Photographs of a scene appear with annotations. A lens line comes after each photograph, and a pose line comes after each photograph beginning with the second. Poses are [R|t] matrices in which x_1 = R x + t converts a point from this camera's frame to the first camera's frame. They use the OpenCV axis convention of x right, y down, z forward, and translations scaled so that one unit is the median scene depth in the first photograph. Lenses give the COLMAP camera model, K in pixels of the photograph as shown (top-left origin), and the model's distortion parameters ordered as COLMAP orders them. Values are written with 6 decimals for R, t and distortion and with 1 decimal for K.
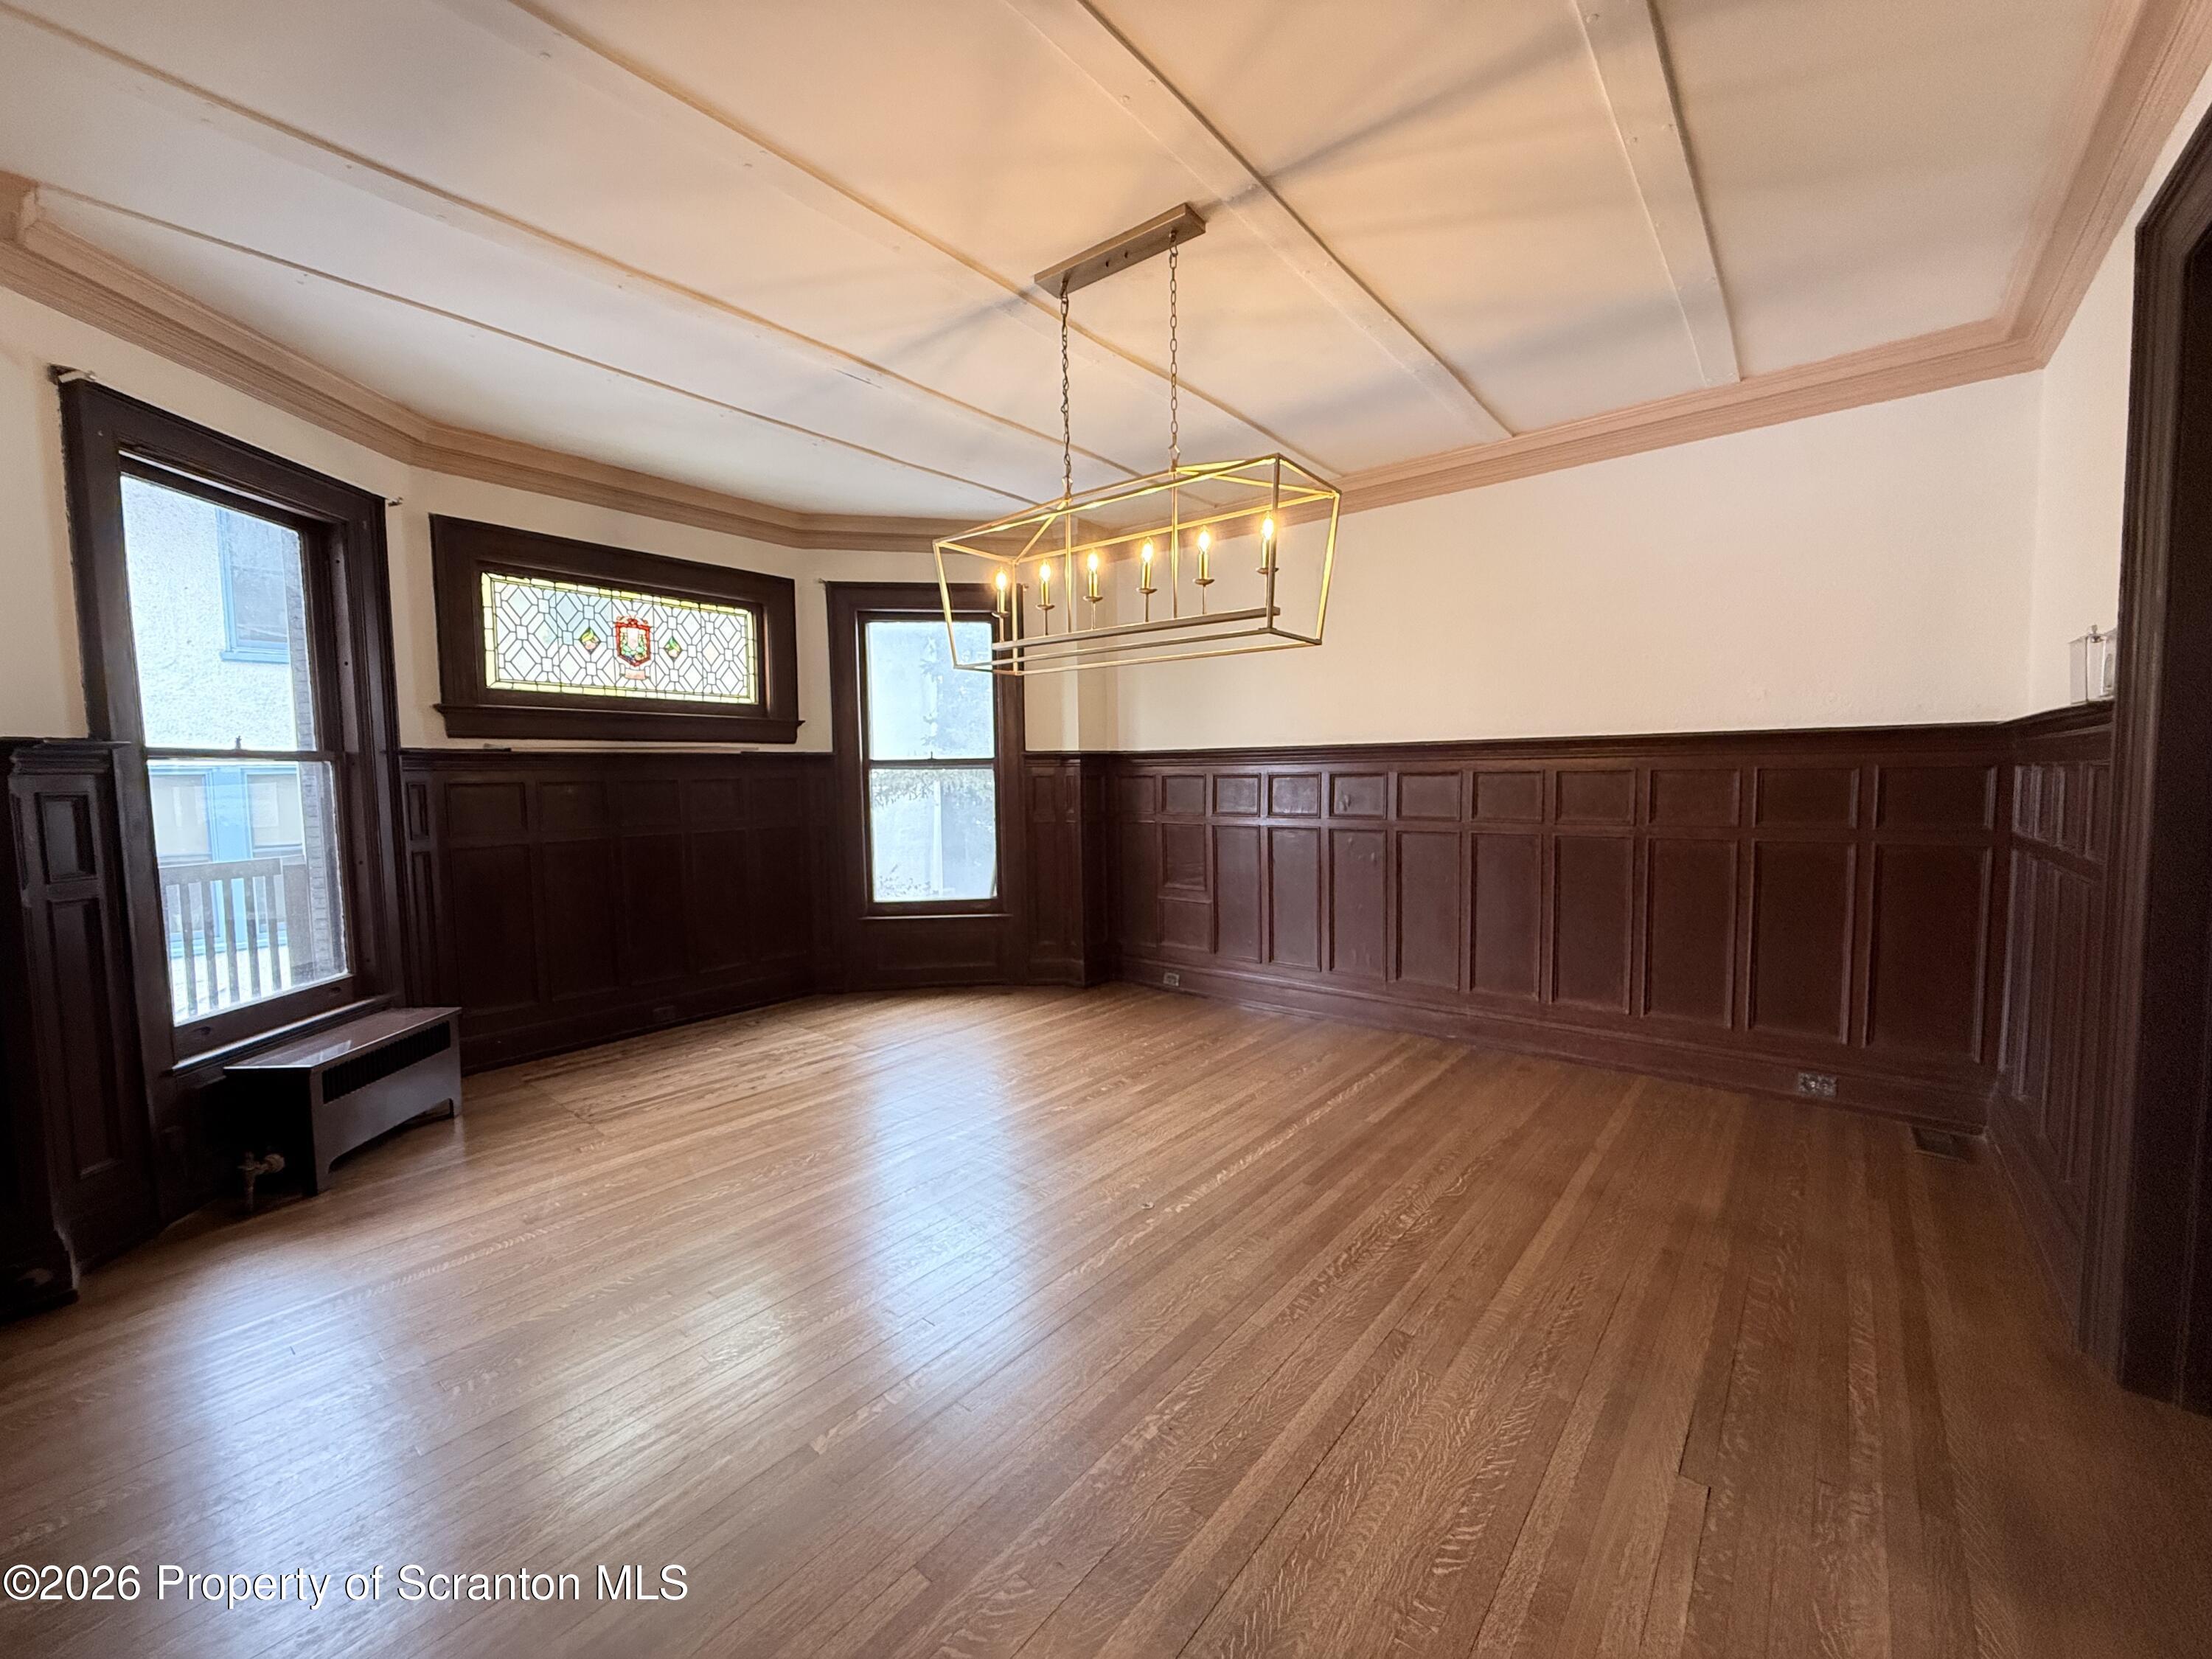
lens RADIAL K [[876.9, 0, 1105.6], [0, 876.9, 832.6], [0, 0, 1]] dist [-0.000018, 0.000209]
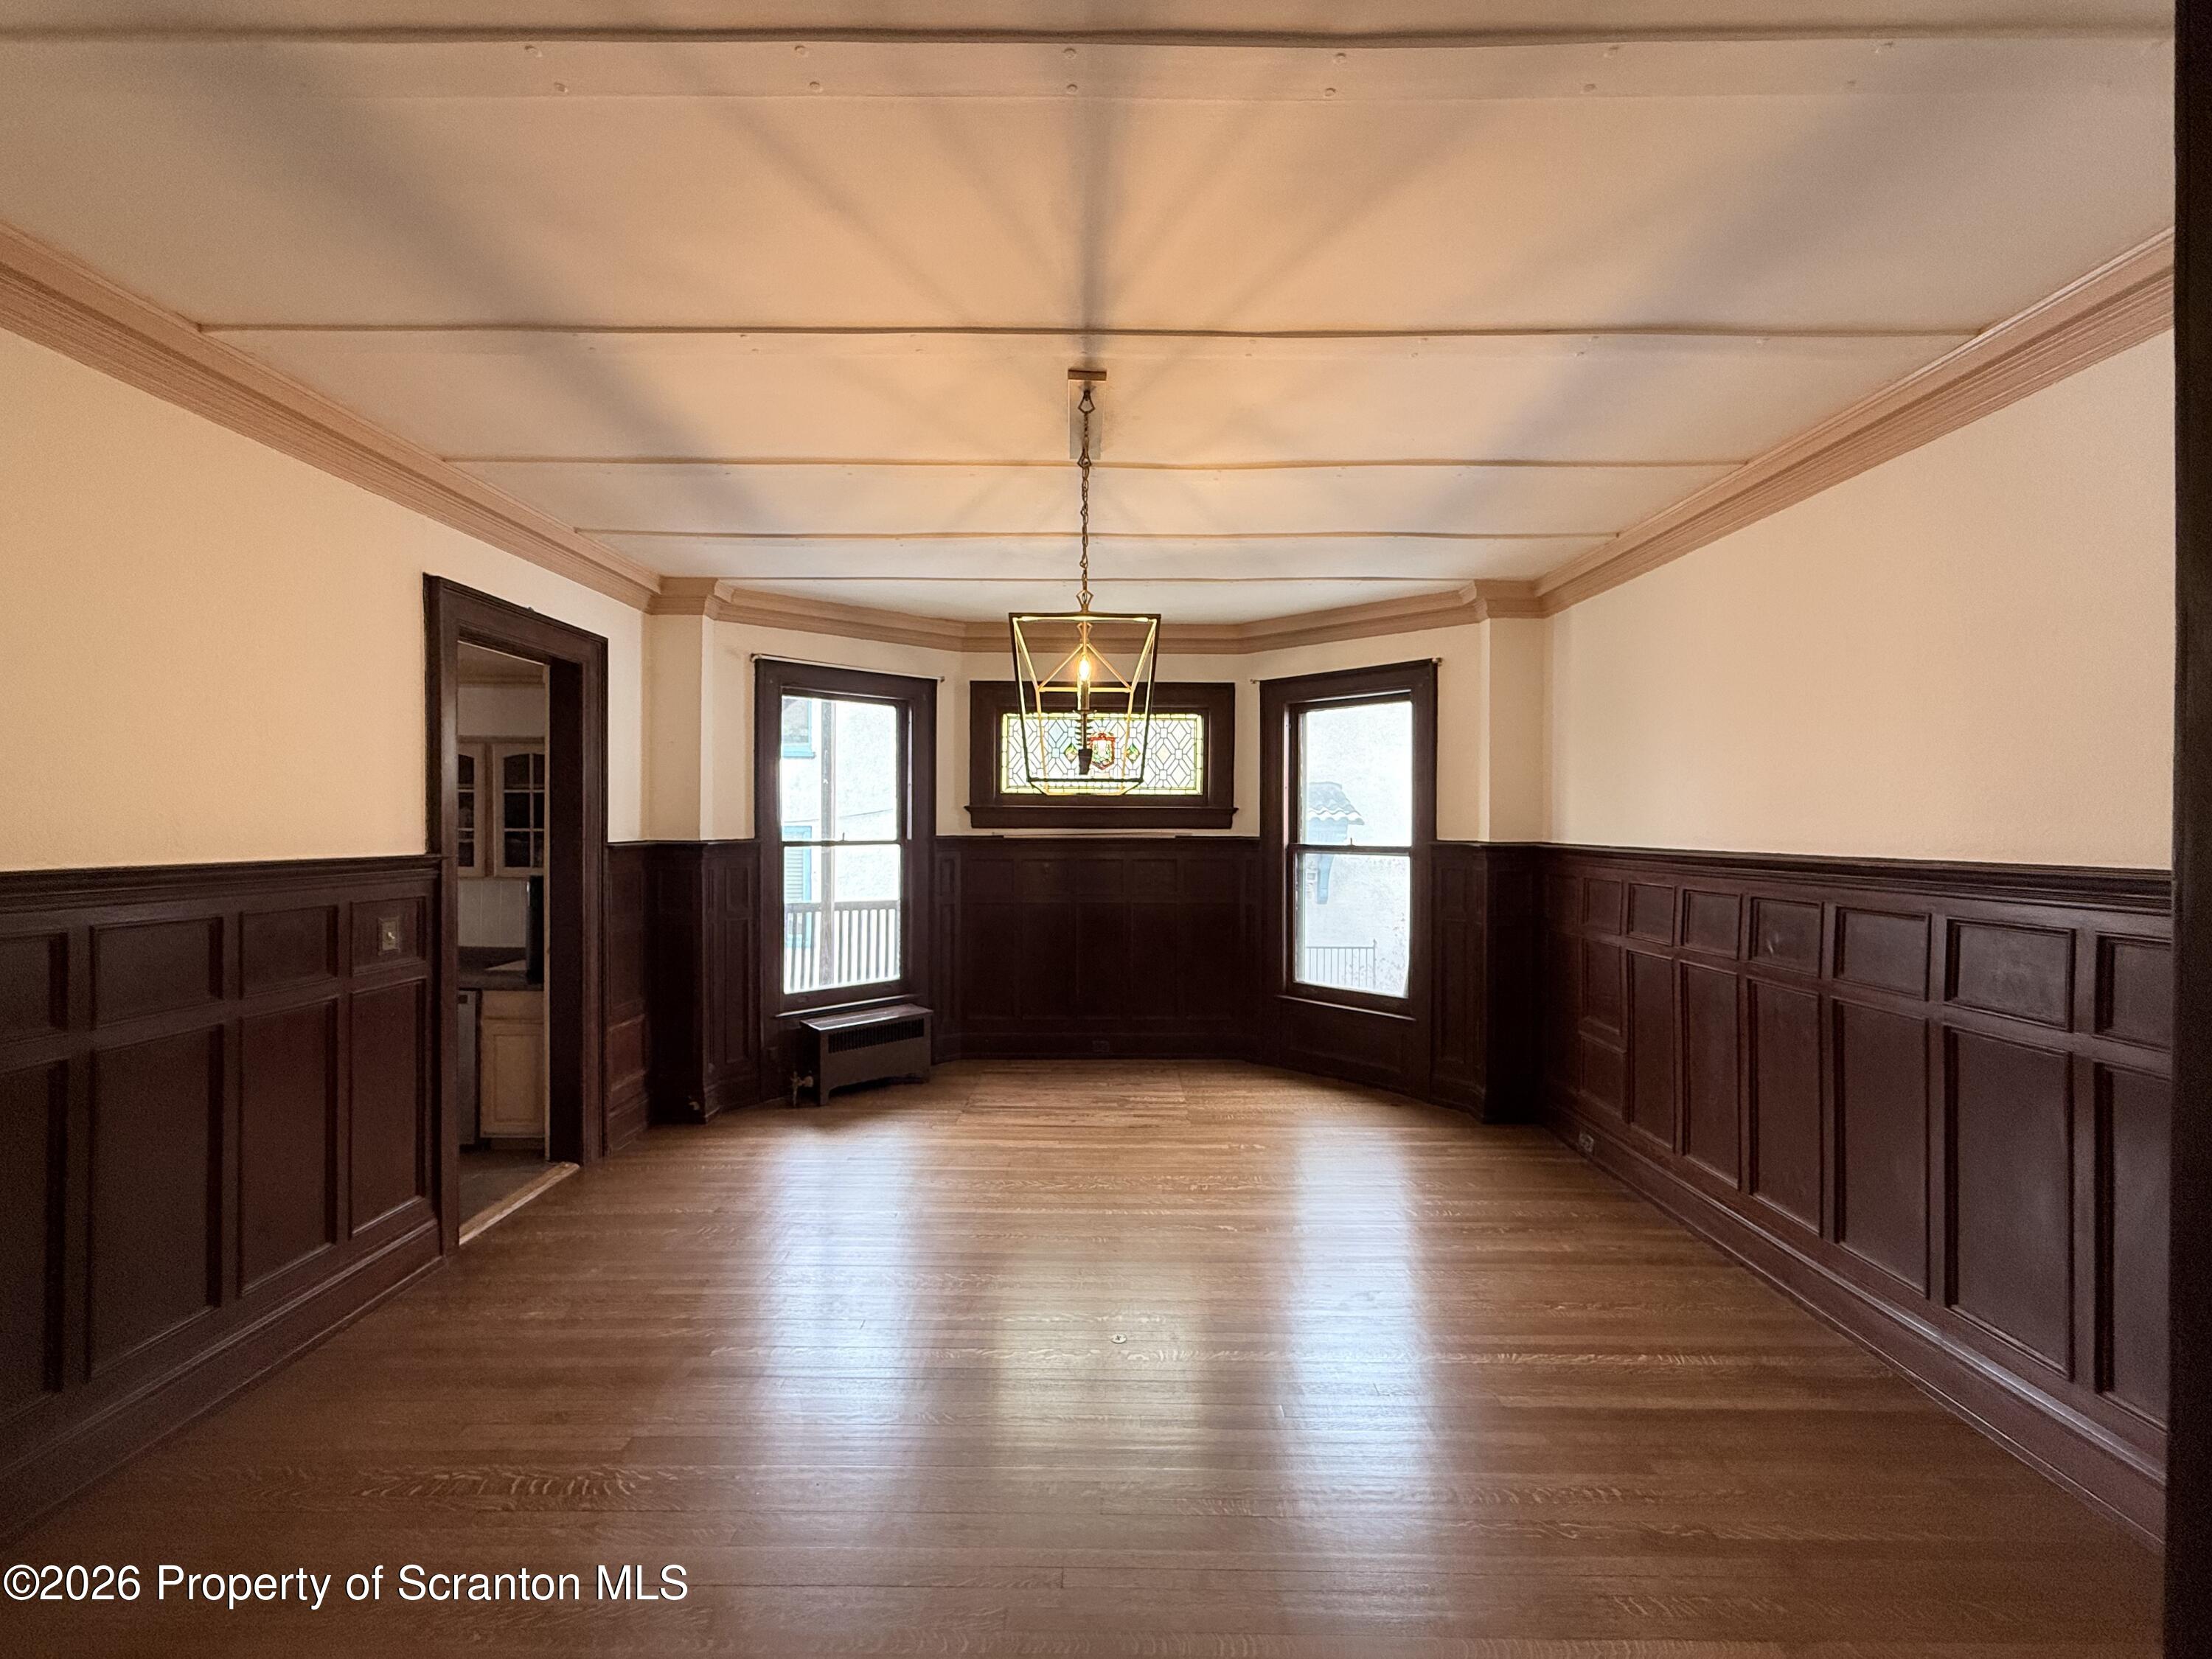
lens RADIAL K [[876.9, 0, 1105.6], [0, 876.9, 832.6], [0, 0, 1]] dist [-0.000018, 0.000209]
pose [[0.639134, 0.023966, -0.768722, 0.498279], [-0.066513, 0.997492, -0.024202, -0.073465], [0.766214, 0.066599, 0.639125, 0.208367]]
